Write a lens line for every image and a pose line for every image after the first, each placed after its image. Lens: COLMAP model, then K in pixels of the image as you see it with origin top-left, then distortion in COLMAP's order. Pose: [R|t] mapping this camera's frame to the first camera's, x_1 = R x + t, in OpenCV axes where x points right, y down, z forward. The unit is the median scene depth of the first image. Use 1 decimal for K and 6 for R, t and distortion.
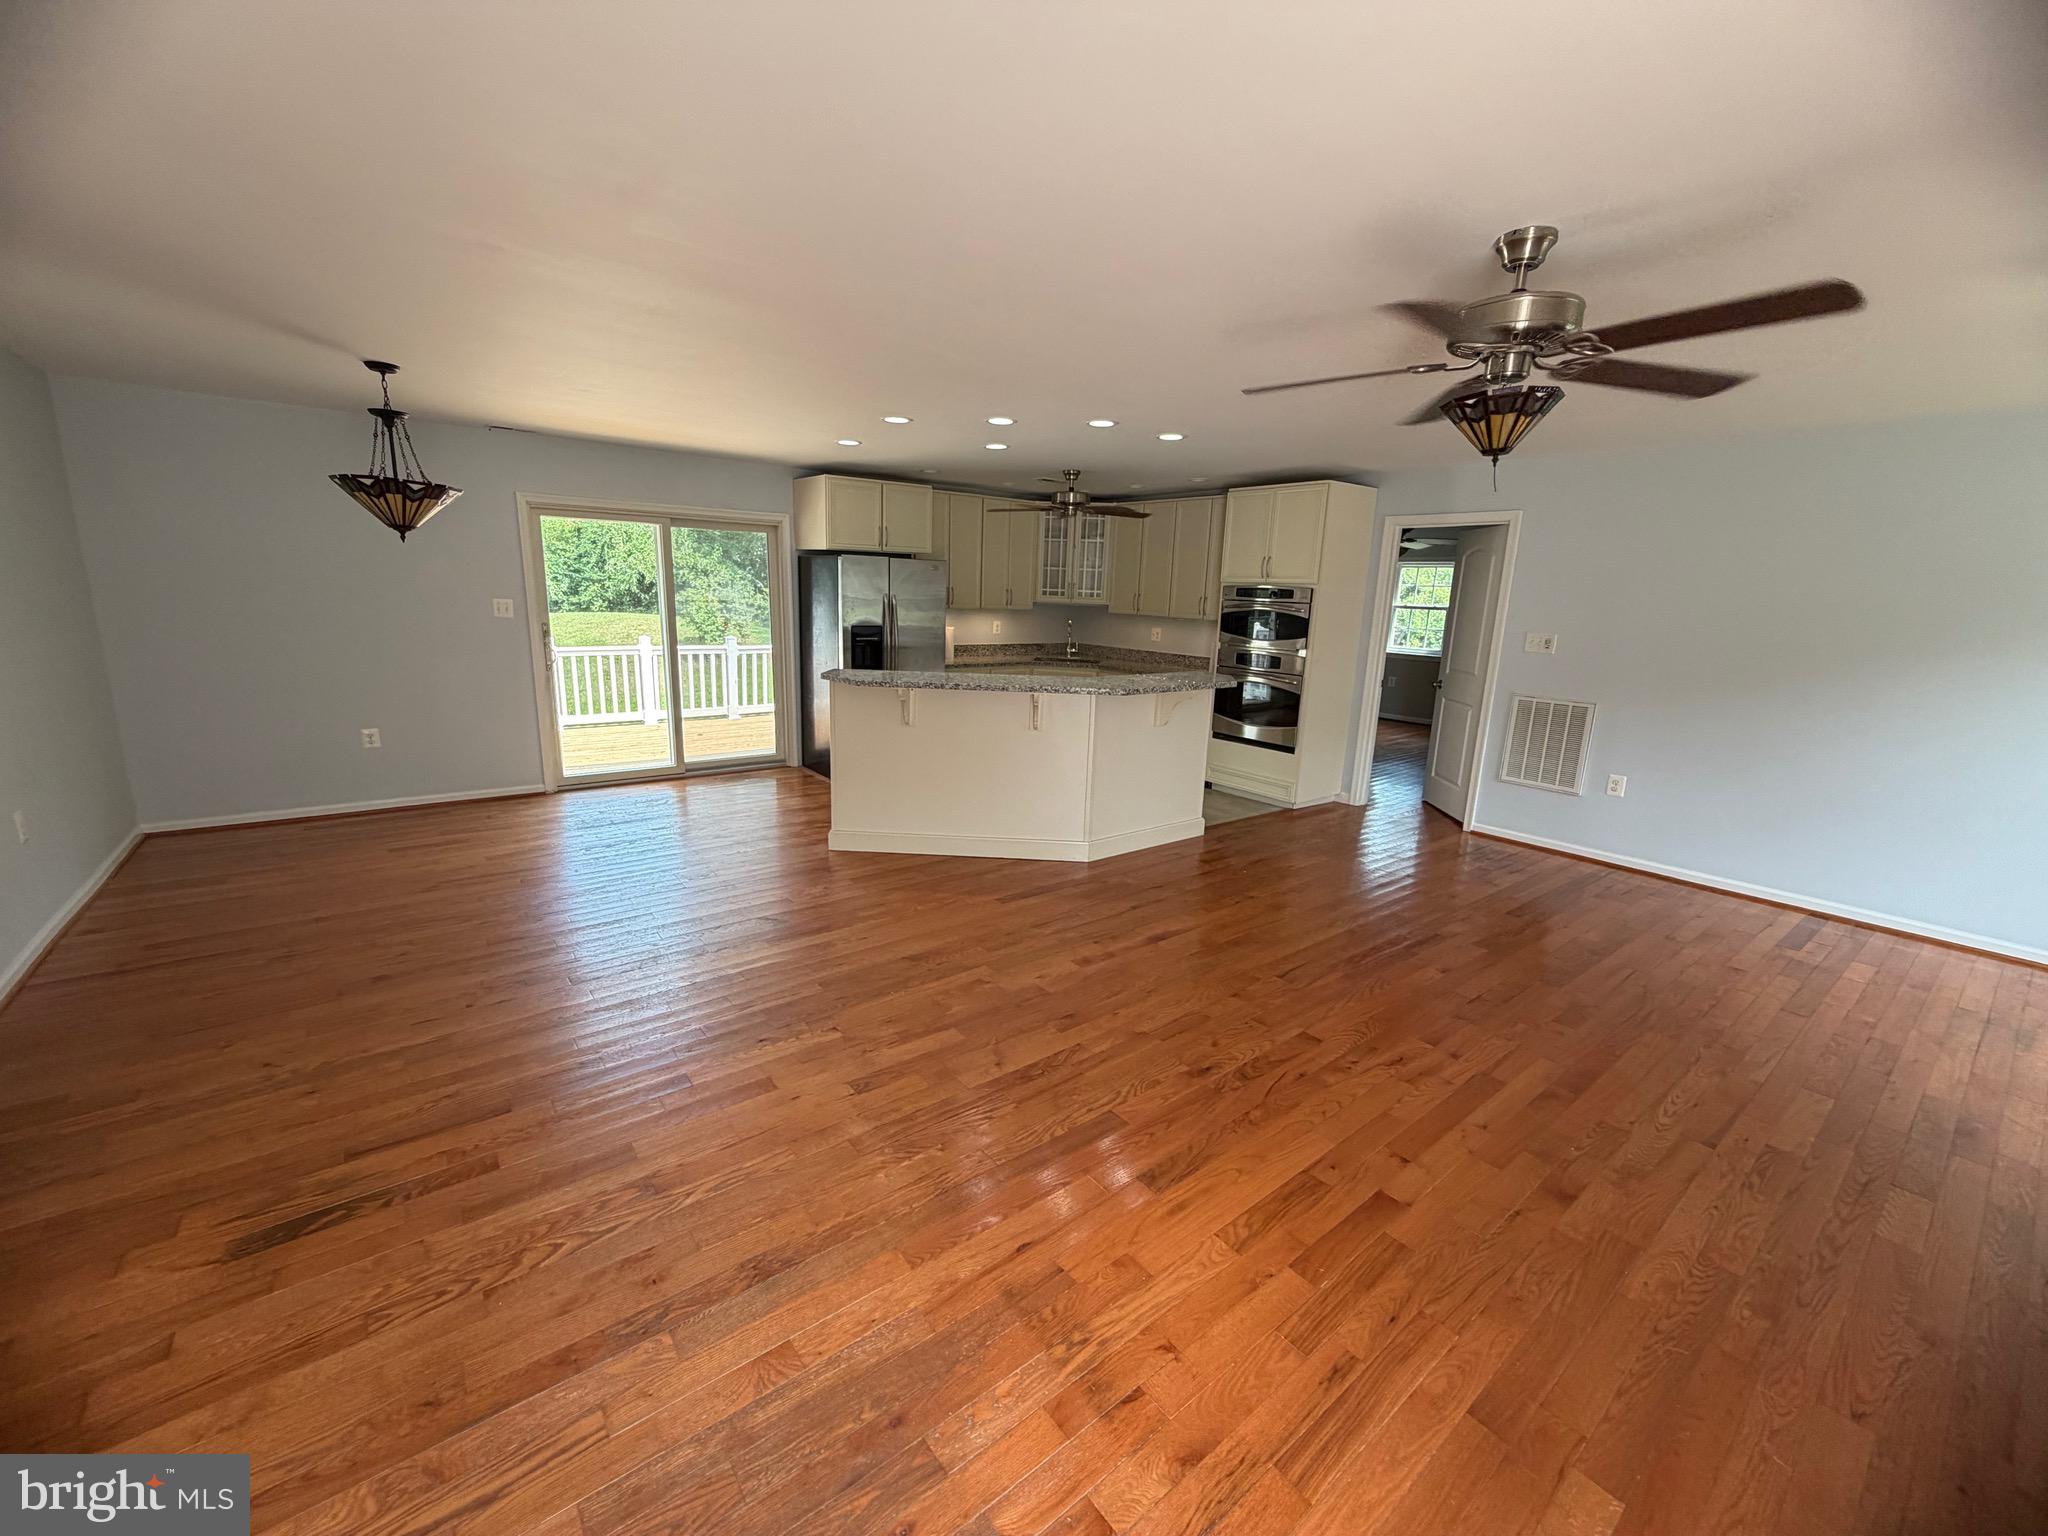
lens RADIAL K [[820.4, 0, 1024.0], [0, 820.4, 768.0], [0, 0, 1]] dist [0.000645, -0.000316]
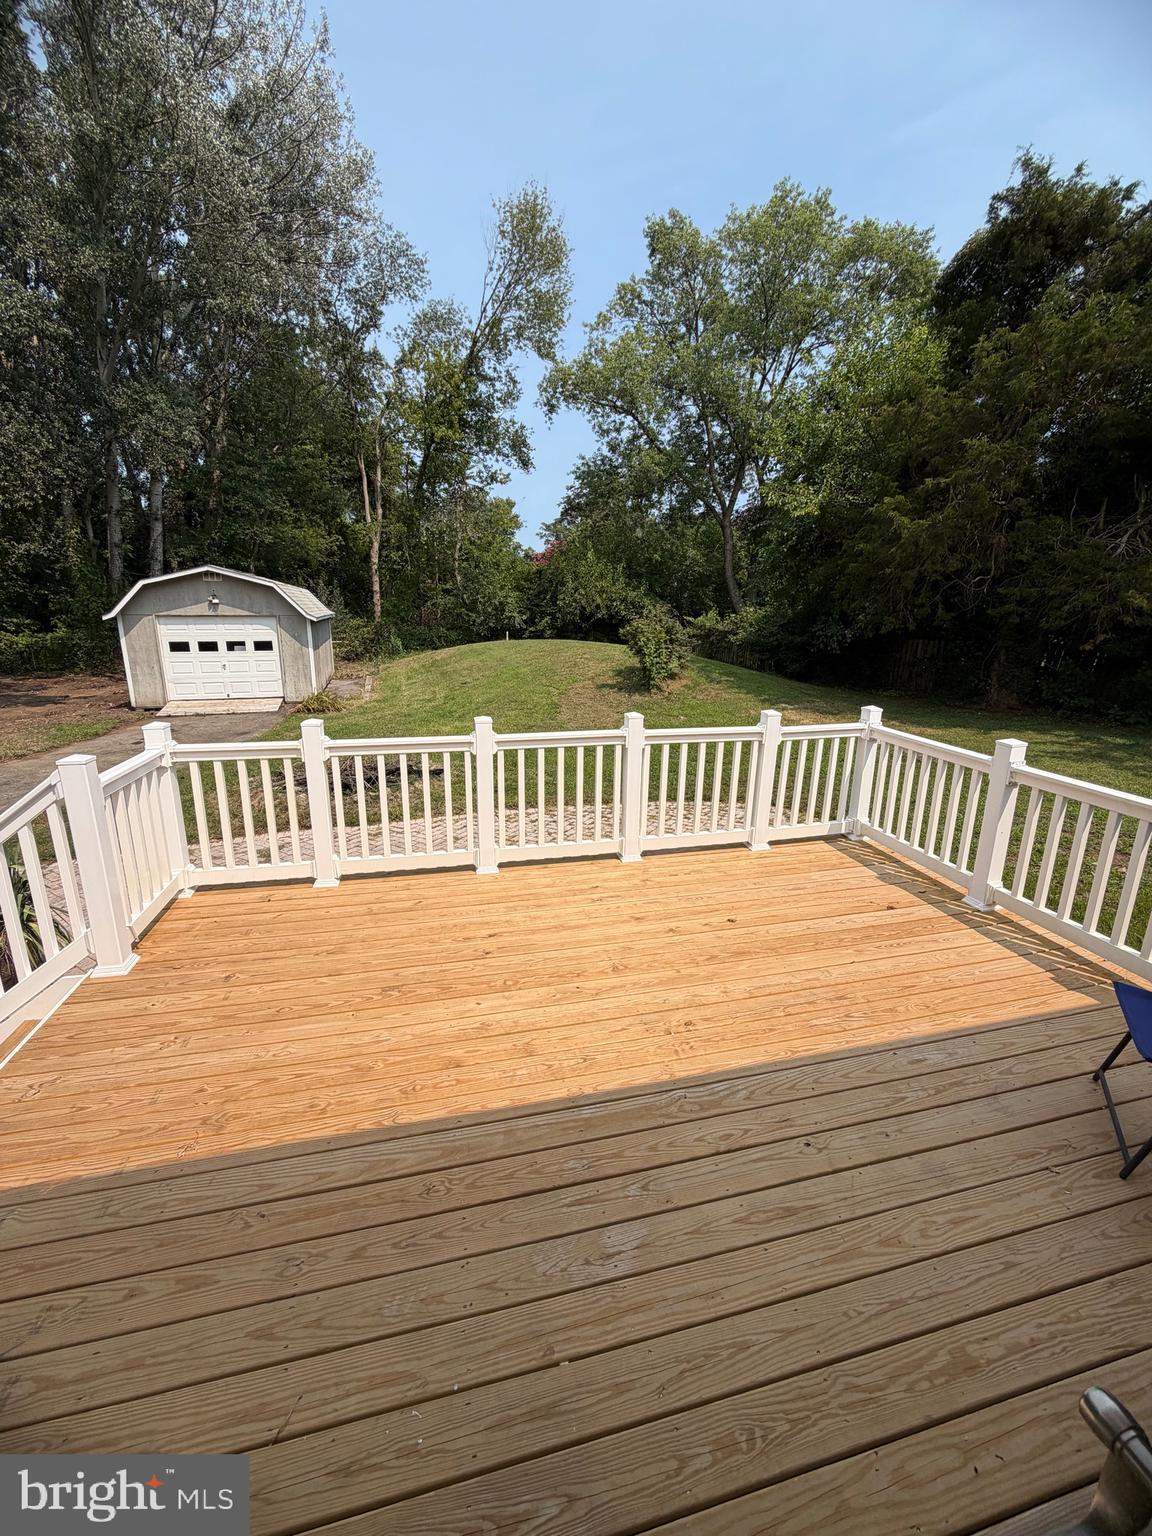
lens RADIAL K [[614.5, 0, 576.0], [0, 614.5, 768.0], [0, 0, 1]] dist [0.002749, -0.000135]
pose [[0.911670, 0.086535, -0.401709, -0.161985], [-0.074786, 0.996190, 0.044871, -0.068559], [0.404062, -0.010866, 0.914667, 0.295750]]
